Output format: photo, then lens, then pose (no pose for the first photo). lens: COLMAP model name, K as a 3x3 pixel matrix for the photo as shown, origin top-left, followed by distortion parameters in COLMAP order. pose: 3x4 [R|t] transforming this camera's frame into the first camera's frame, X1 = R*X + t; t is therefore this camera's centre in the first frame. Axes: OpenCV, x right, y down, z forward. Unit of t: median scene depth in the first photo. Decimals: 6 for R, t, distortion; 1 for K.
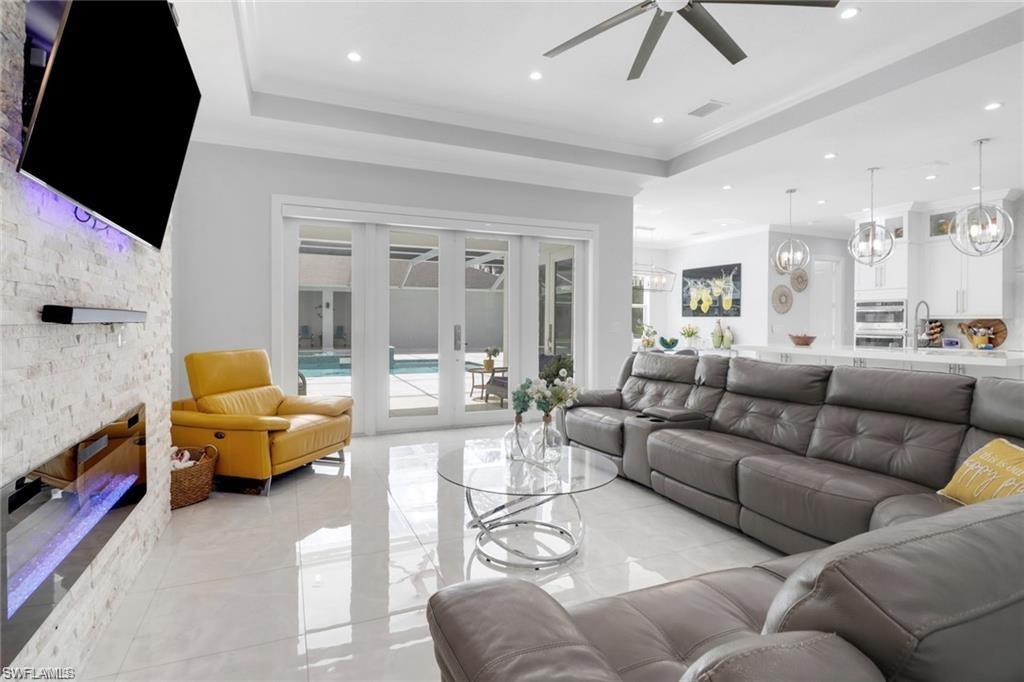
lens RADIAL K [[494.4, 0, 512.1], [0, 494.4, 328.6], [0, 0, 1]] dist [0.004355, -0.015163]
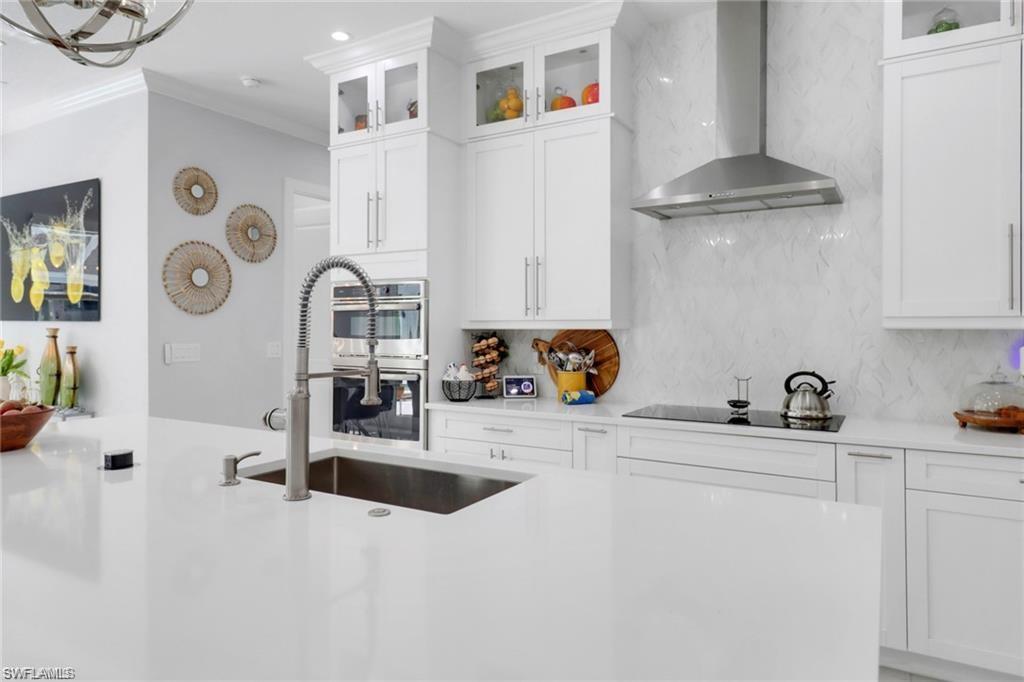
lens RADIAL K [[620.9, 0, 505.8], [0, 620.9, 321.6], [0, 0, 1]] dist [0.006853, 0.001018]
pose [[0.810561, -0.001881, 0.585652, 0.573510], [0.011242, 0.999861, -0.012347, -0.019287], [-0.585547, 0.016591, 0.810469, 0.576704]]
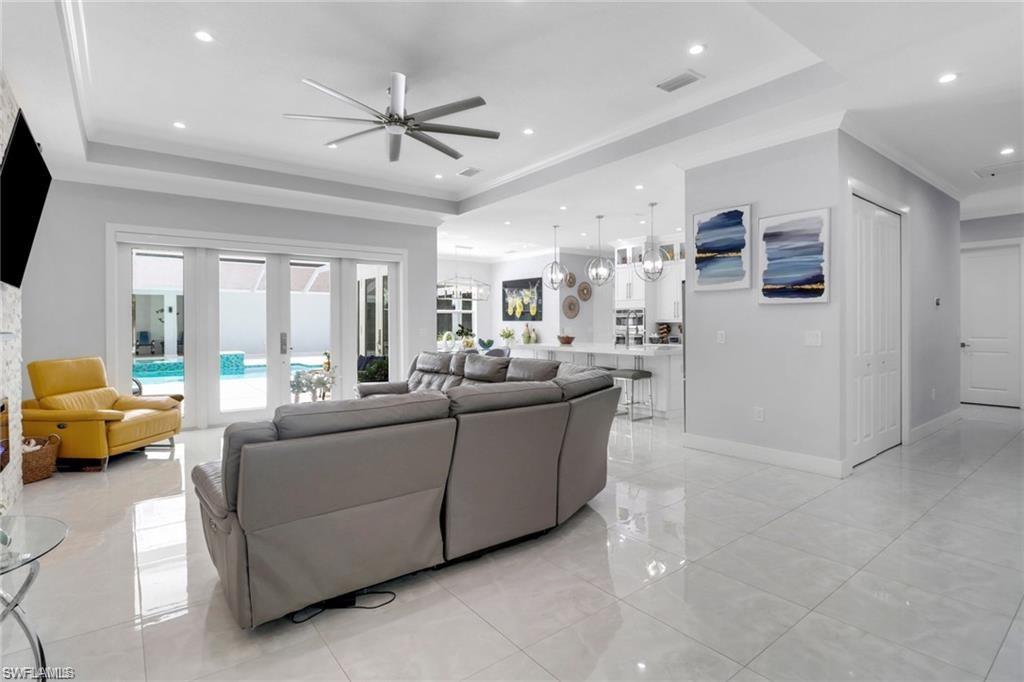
lens RADIAL K [[502.7, 0, 503.8], [0, 502.7, 323.8], [0, 0, 1]] dist [0.000808, -0.016304]
pose [[0.974883, -0.011524, 0.222418, 0.120178], [0.013815, 0.999866, -0.008747, -0.009656], [-0.222287, 0.011600, 0.974912, -0.258854]]
